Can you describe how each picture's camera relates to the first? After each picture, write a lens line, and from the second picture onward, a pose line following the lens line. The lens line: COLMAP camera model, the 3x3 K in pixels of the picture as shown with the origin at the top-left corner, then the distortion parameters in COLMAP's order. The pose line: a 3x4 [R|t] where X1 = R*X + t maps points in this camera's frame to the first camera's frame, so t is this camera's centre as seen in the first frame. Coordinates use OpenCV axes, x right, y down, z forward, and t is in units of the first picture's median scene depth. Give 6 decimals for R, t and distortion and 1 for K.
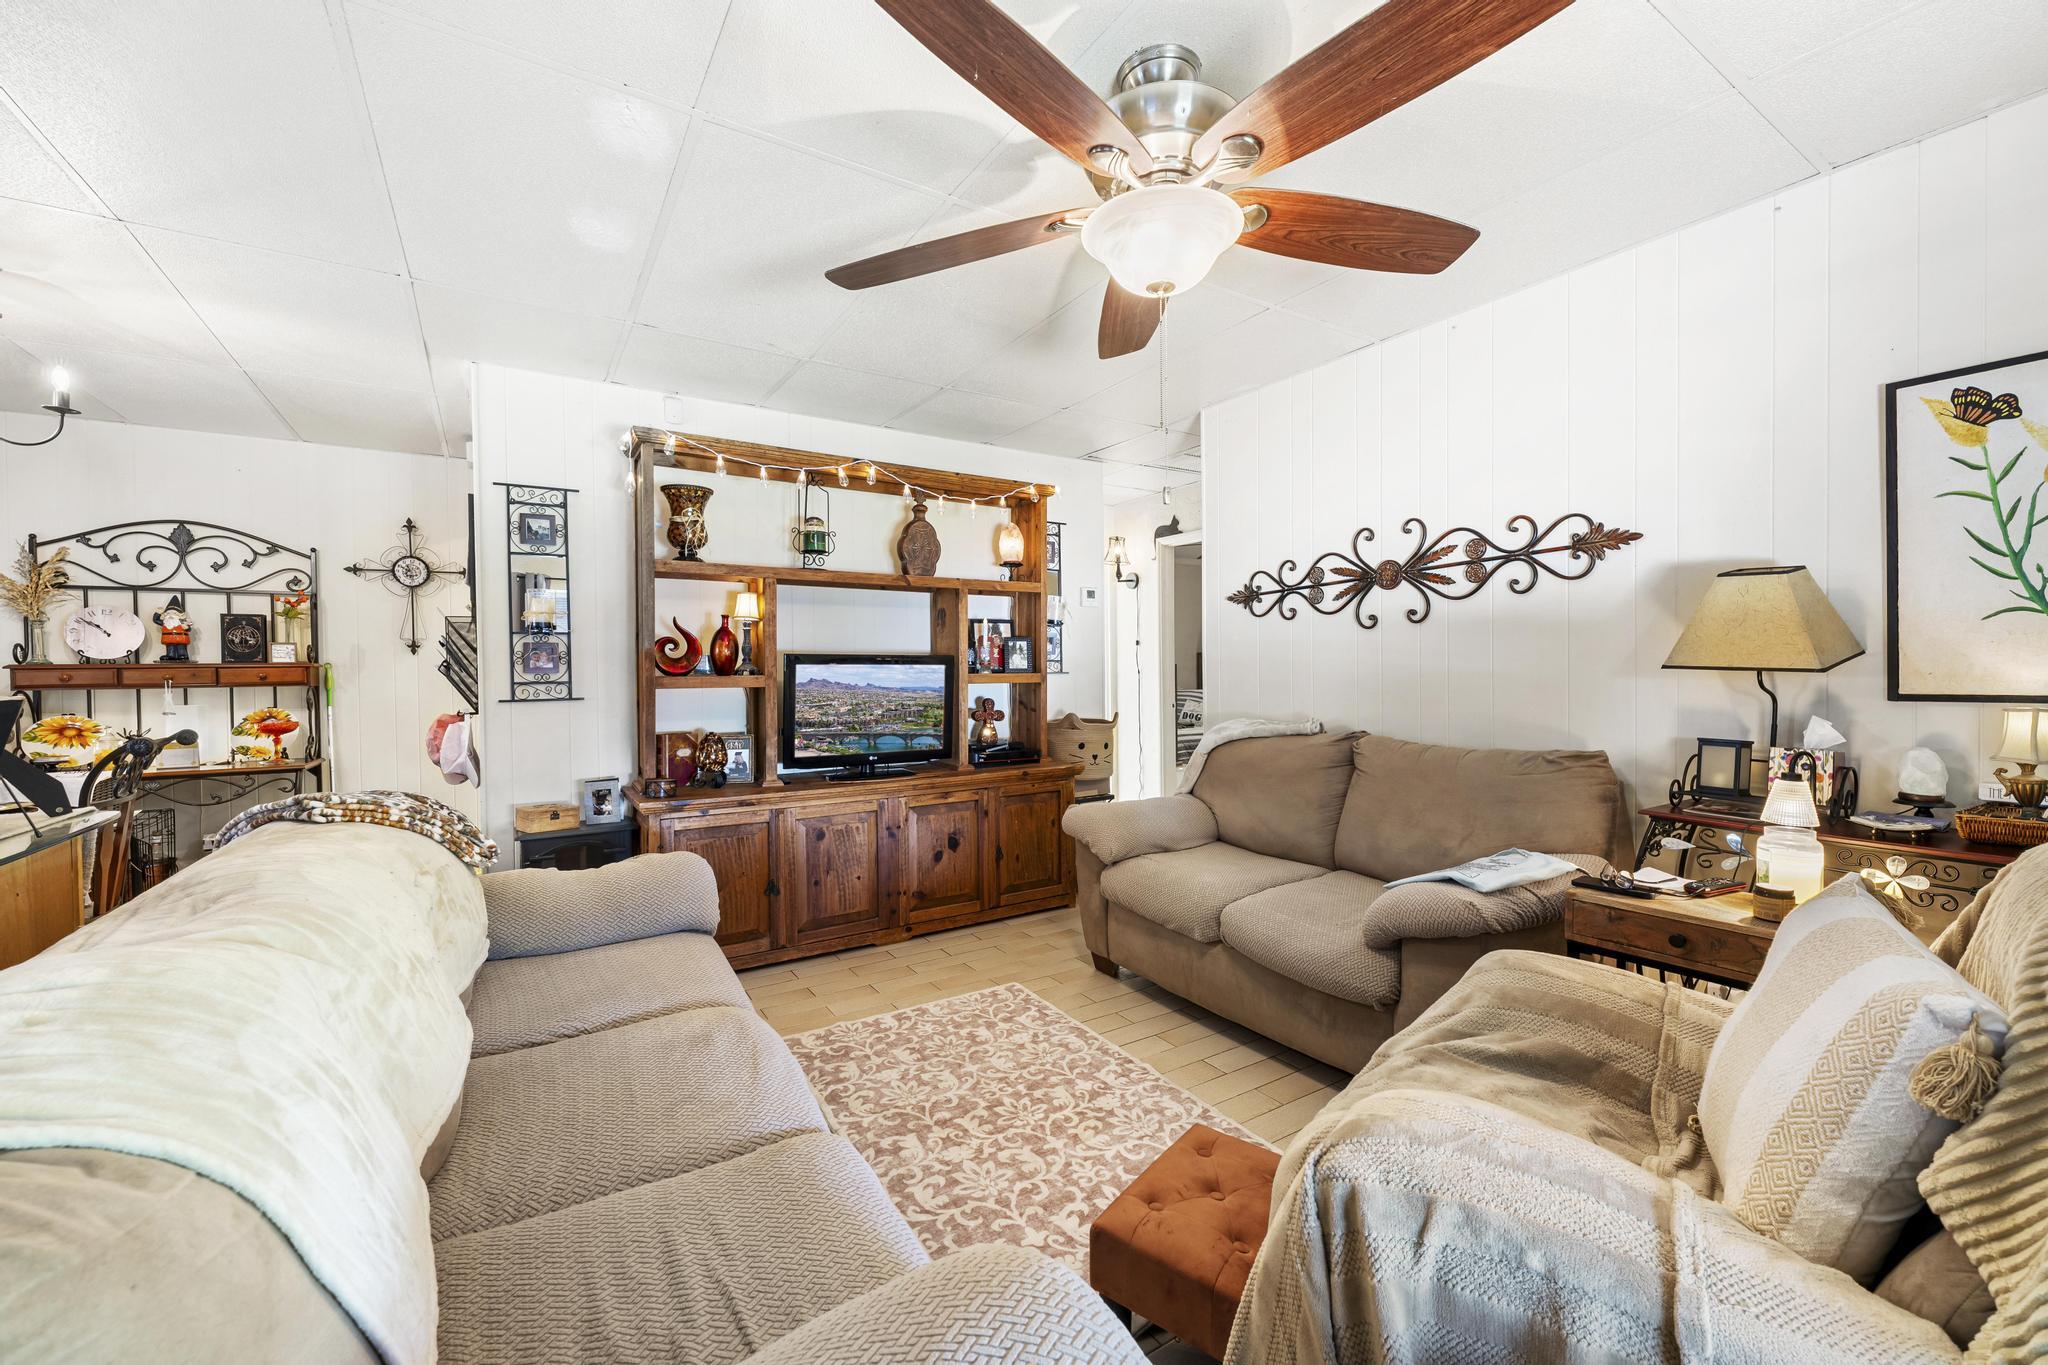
lens RADIAL K [[815.9, 0, 1024.0], [0, 815.9, 682.5], [0, 0, 1]] dist [-0.001552, -0.000391]
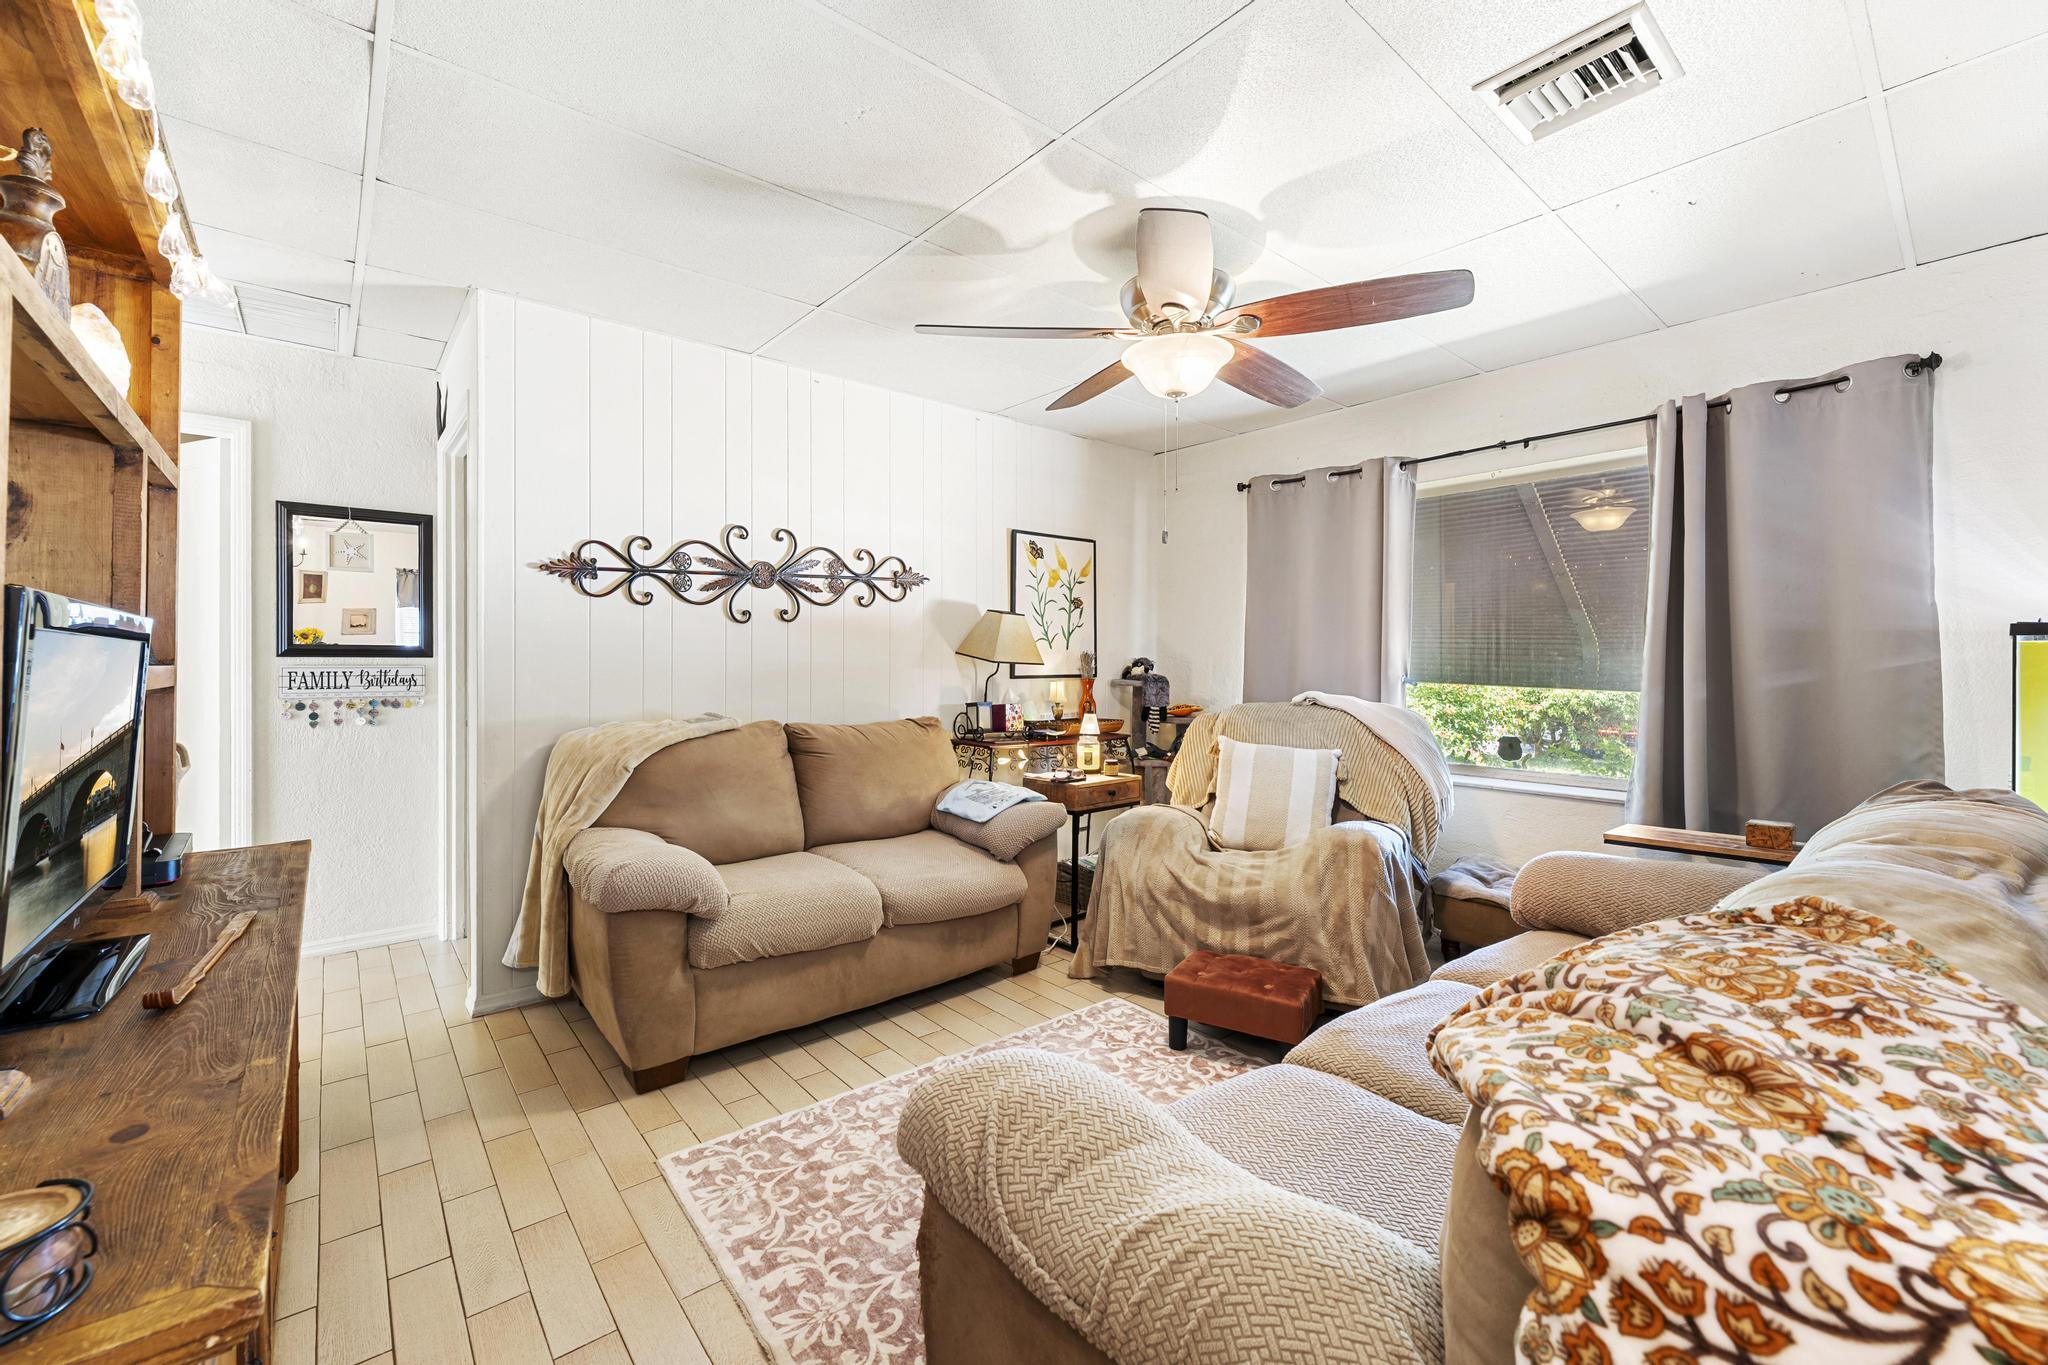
lens RADIAL K [[825.2, 0, 1011.8], [0, 825.2, 664.3], [0, 0, 1]] dist [-0.000532, -0.000024]
pose [[-0.122833, 0.005147, 0.992414, -0.753921], [0.013557, 0.999902, -0.003508, -0.006126], [-0.992335, 0.013024, -0.122891, 0.901167]]
